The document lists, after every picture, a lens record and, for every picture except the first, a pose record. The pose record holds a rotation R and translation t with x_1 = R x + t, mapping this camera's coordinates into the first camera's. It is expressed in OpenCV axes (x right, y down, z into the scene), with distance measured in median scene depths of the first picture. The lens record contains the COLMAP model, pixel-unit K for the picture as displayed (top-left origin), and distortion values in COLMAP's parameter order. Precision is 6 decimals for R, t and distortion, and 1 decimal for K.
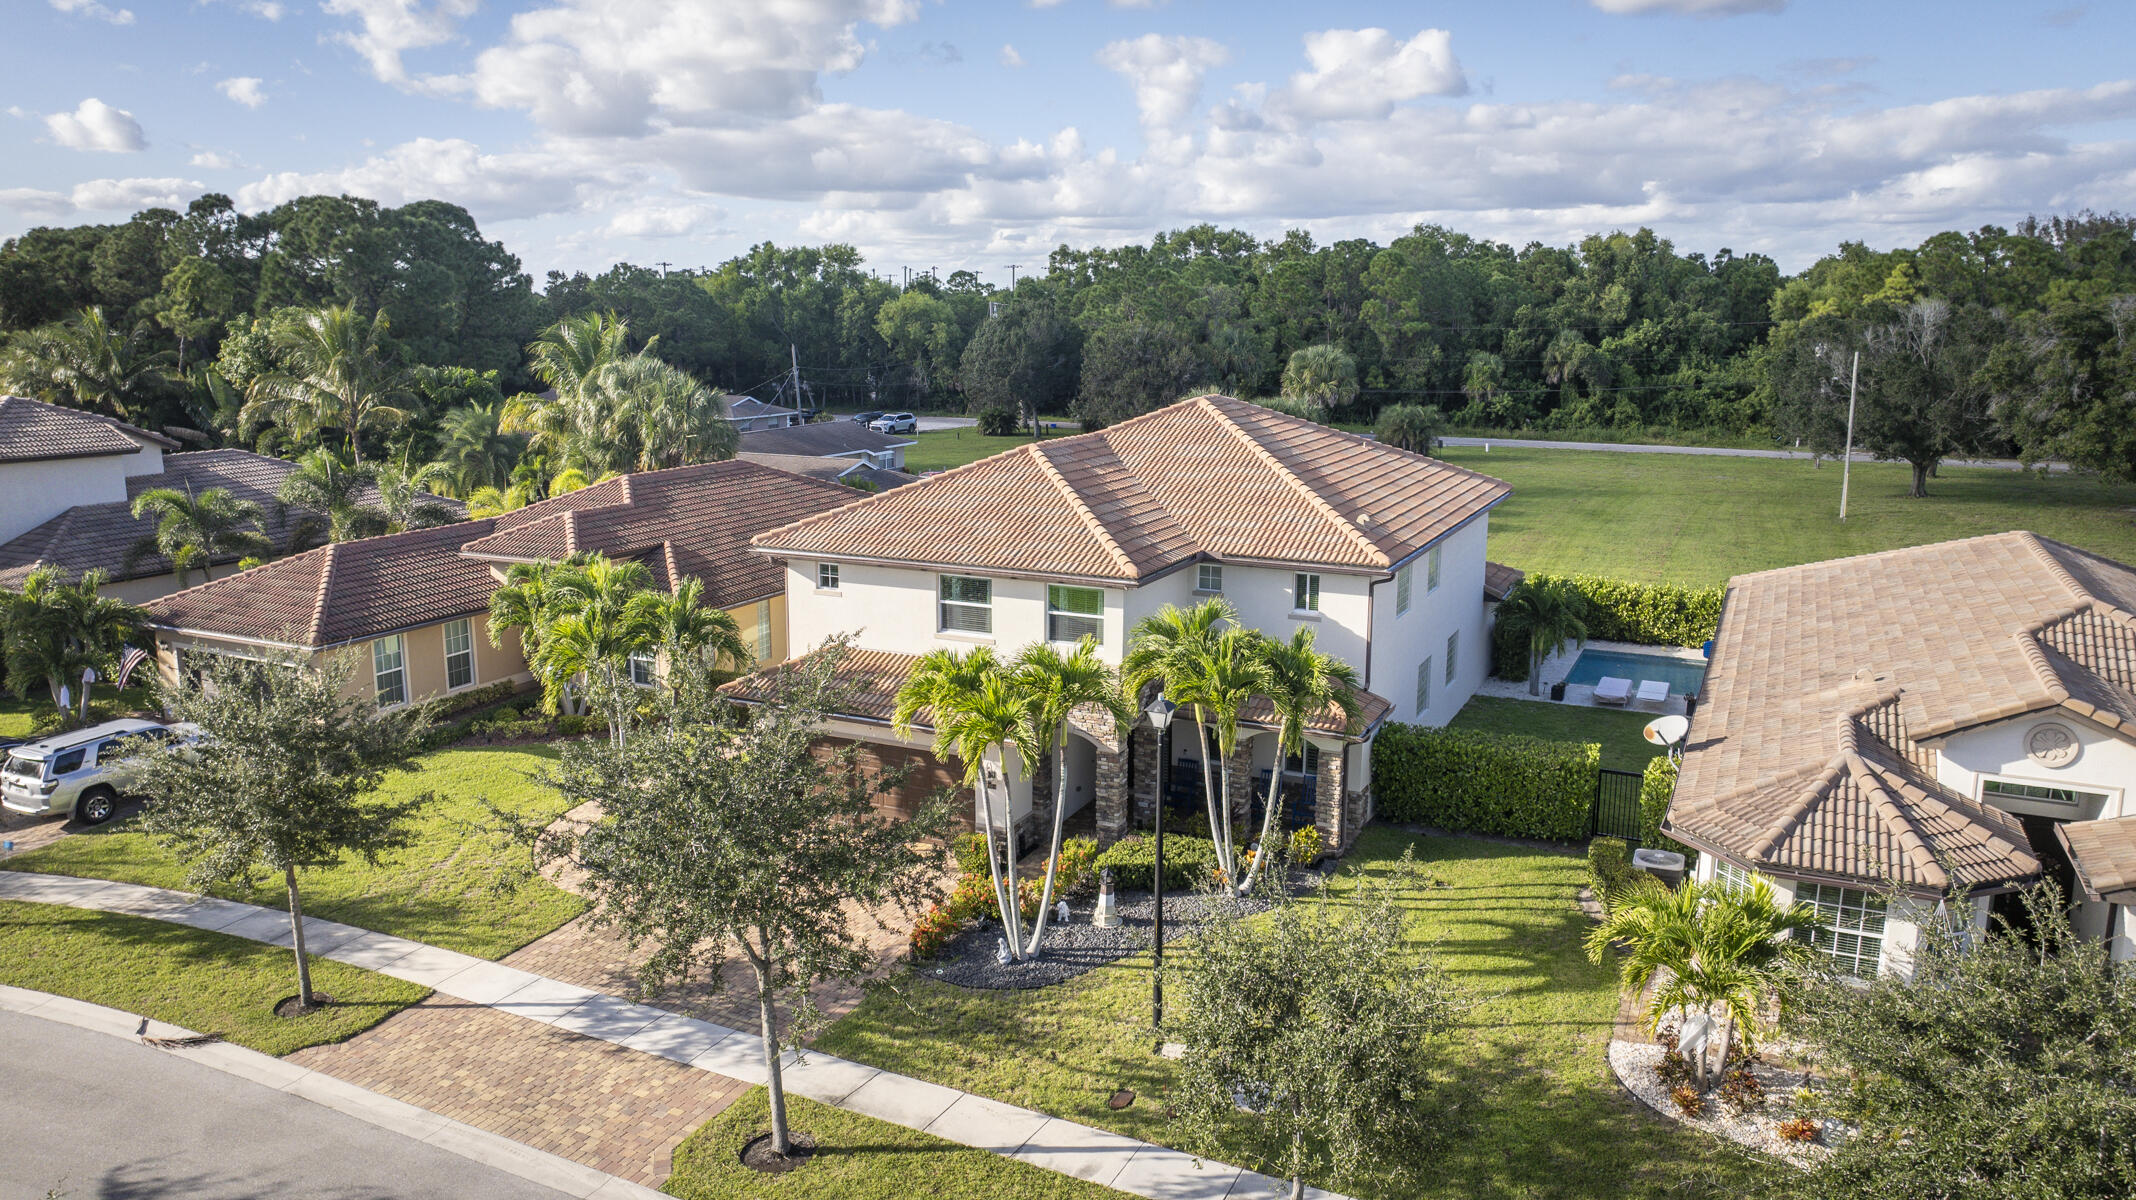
lens RADIAL K [[1499.9, 0, 1068.0], [0, 1499.9, 600.0], [0, 0, 1]] dist [0.002300, -0.029209]
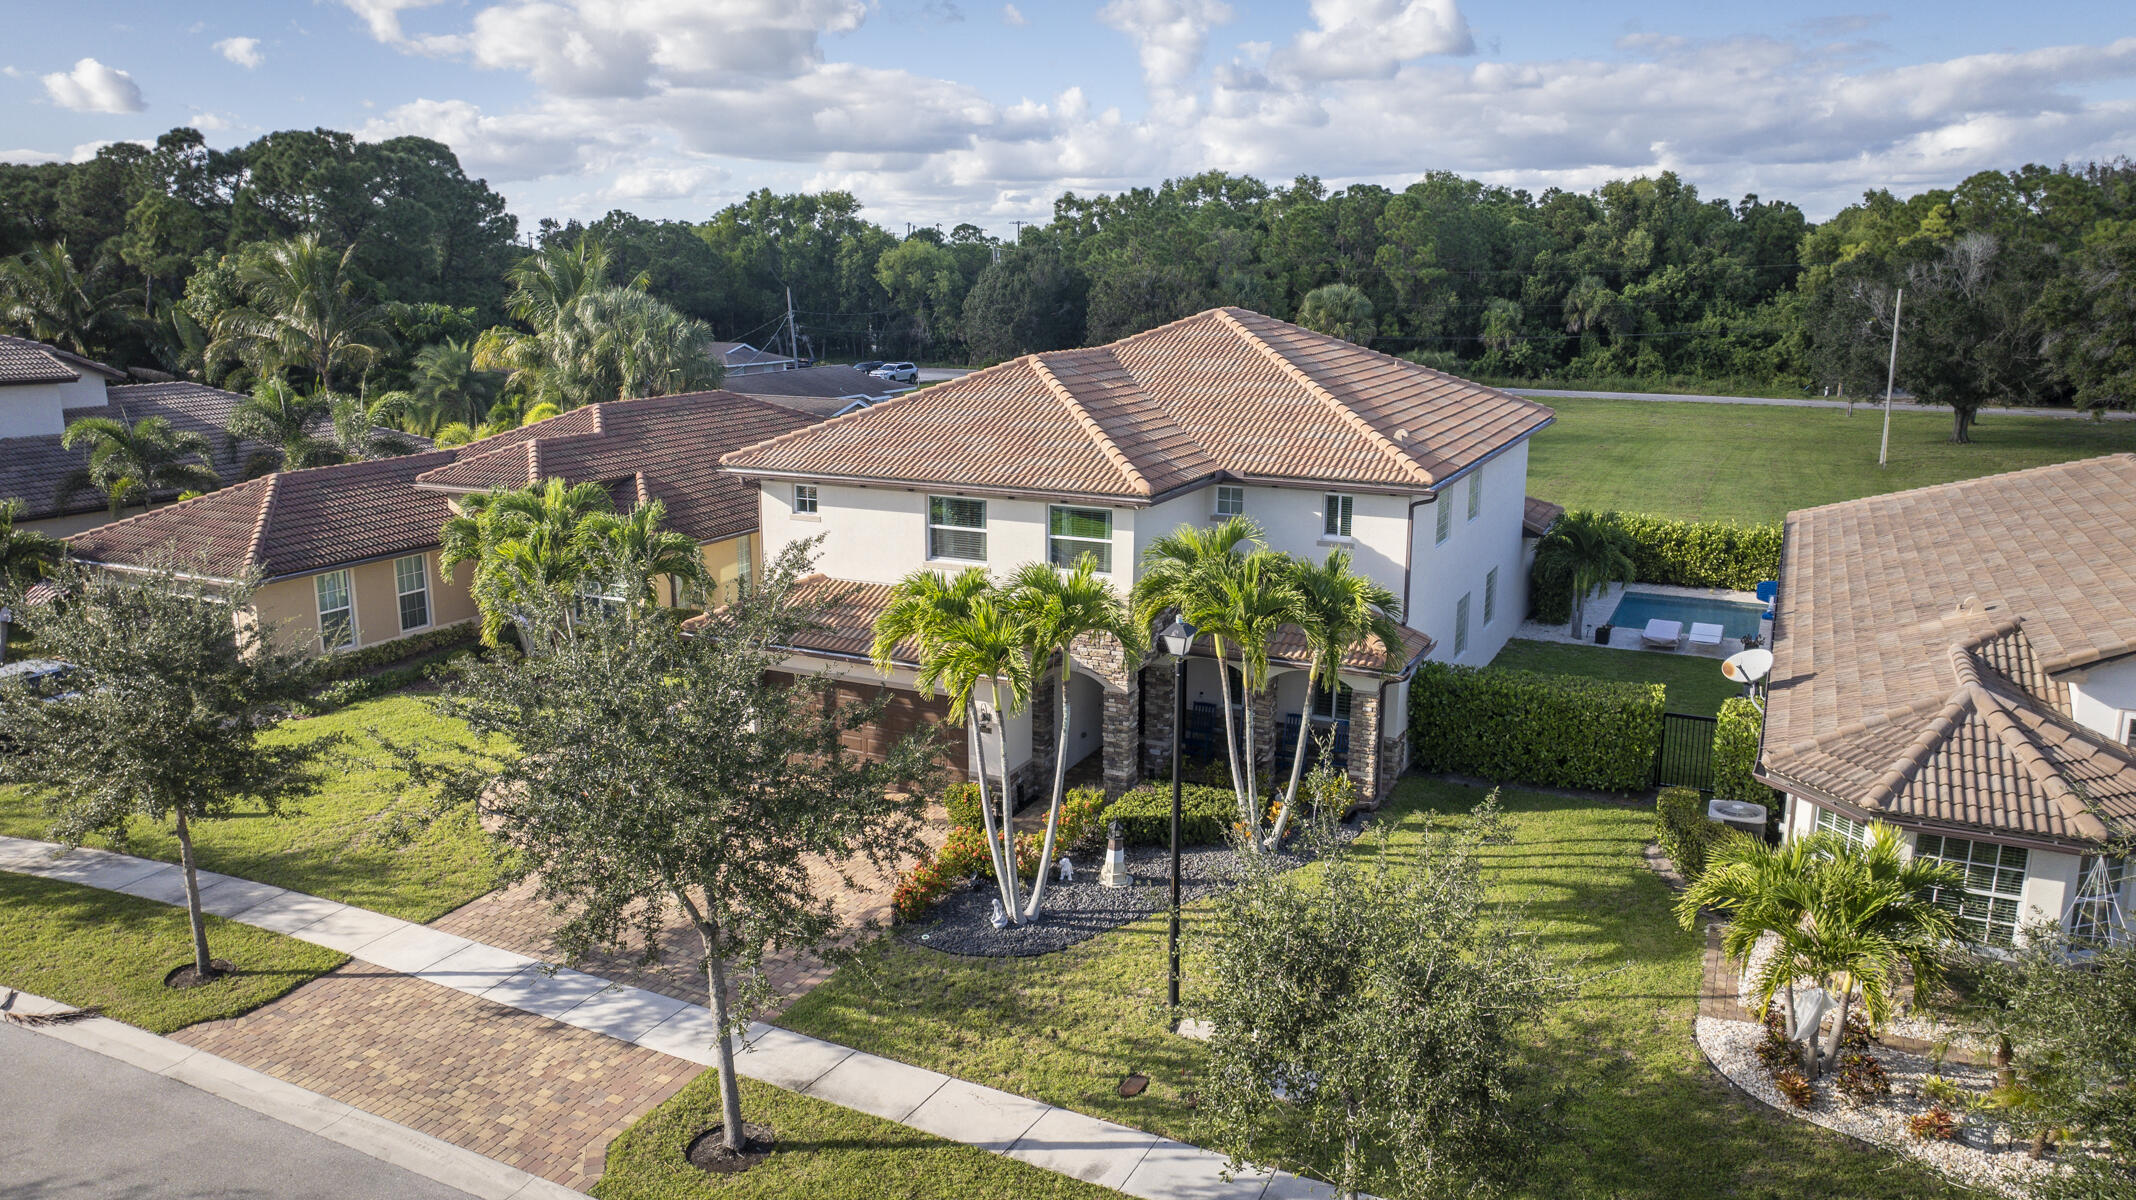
lens RADIAL K [[1499.5, 0, 1068.0], [0, 1499.5, 600.0], [0, 0, 1]] dist [-0.008819, 0.003600]
pose [[0.999993, 0.000147, -0.003809, 0.001166], [-0.000056, 0.999713, 0.023943, 0.025260], [0.003811, -0.023943, 0.999706, 0.109092]]
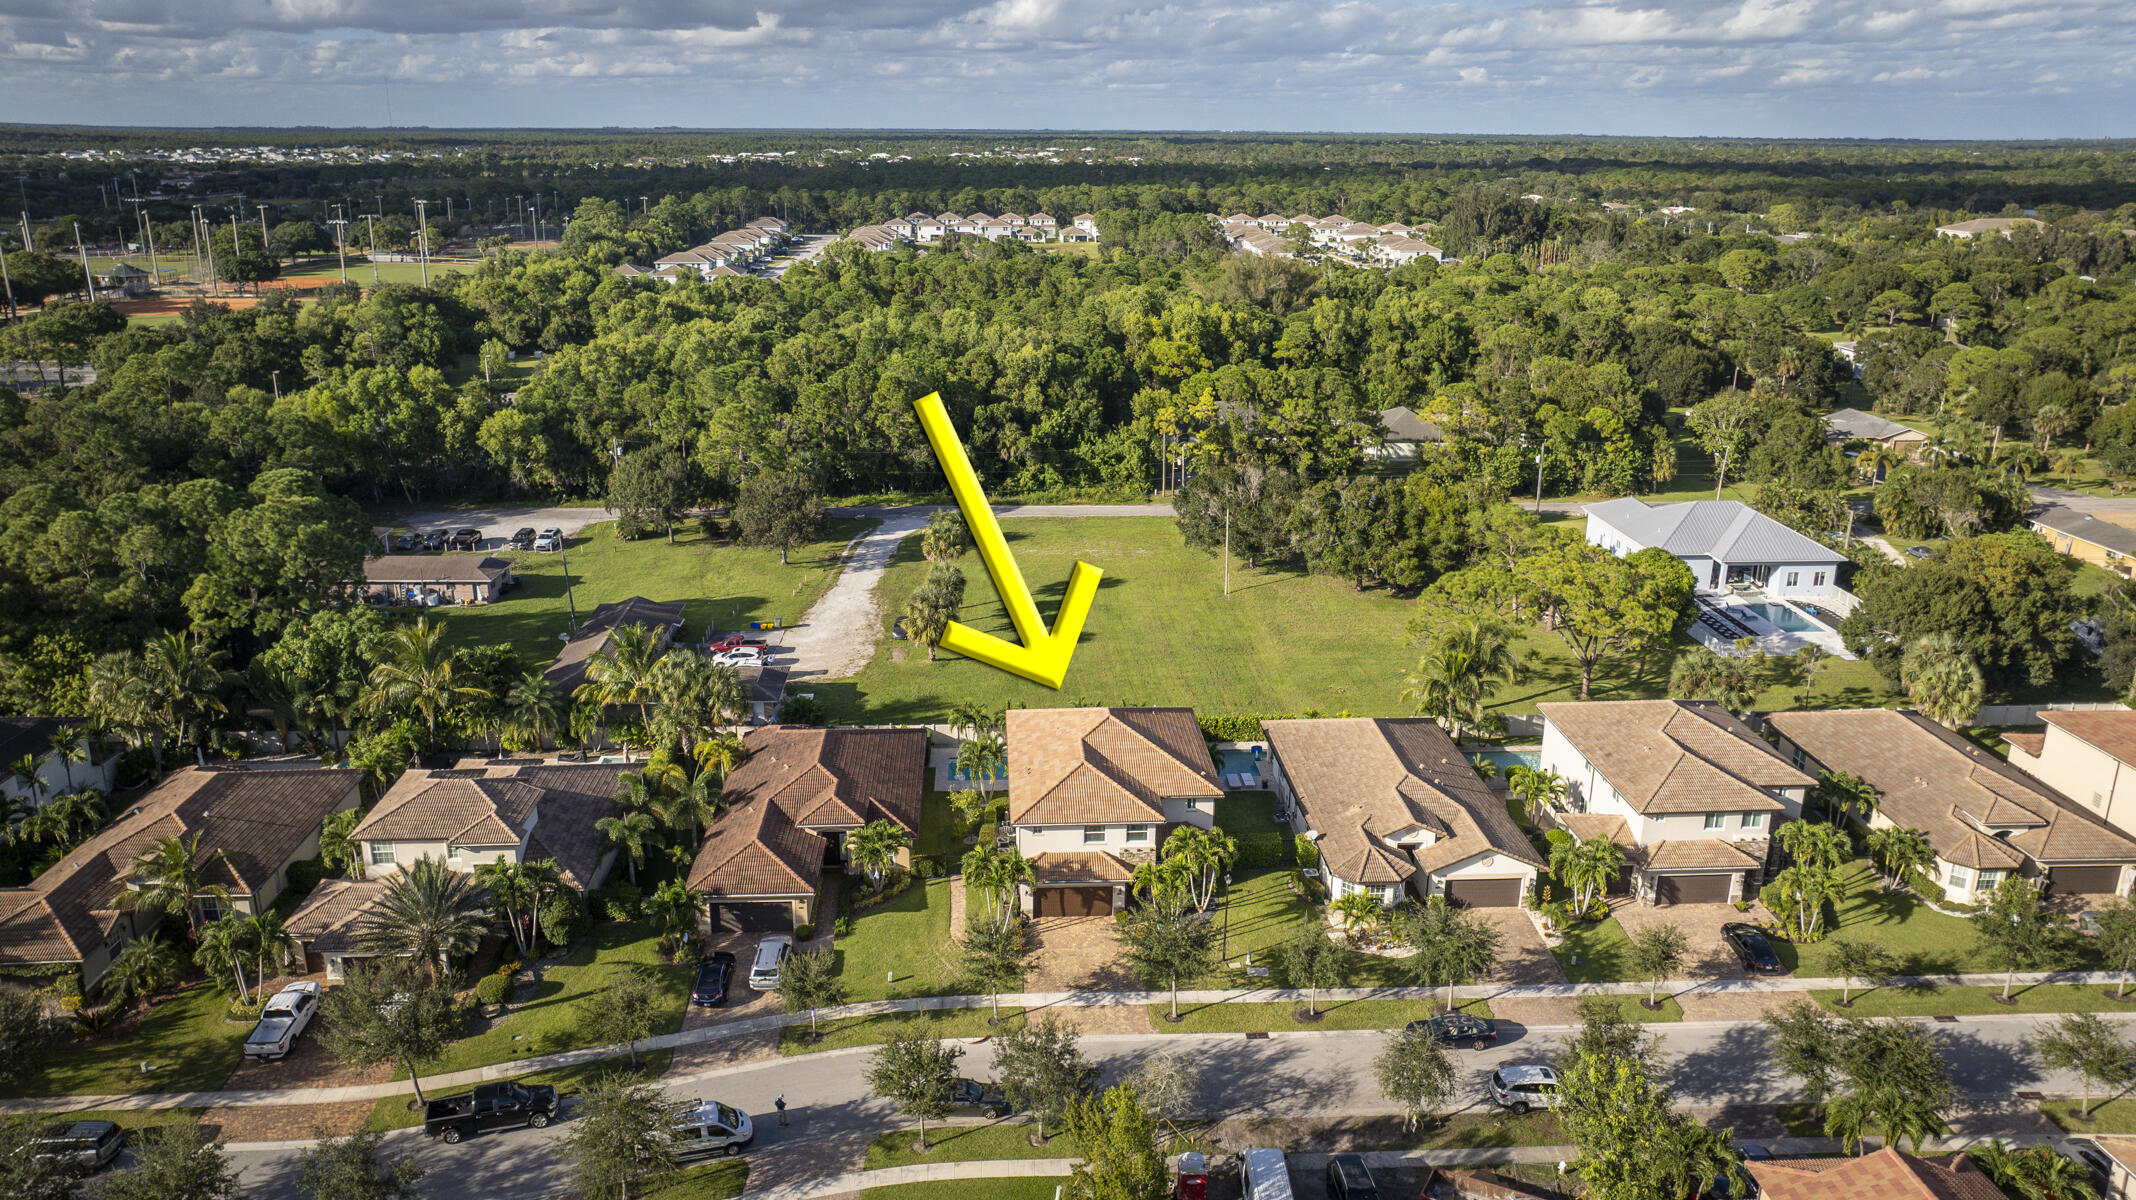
lens RADIAL K [[1499.5, 0, 1068.0], [0, 1499.5, 600.0], [0, 0, 1]] dist [-0.008819, 0.003600]
pose [[0.873338, -0.146503, 0.464562, -1.459337], [0.091837, 0.986119, 0.138333, -0.886750], [-0.478380, -0.078147, 0.874669, -1.533545]]
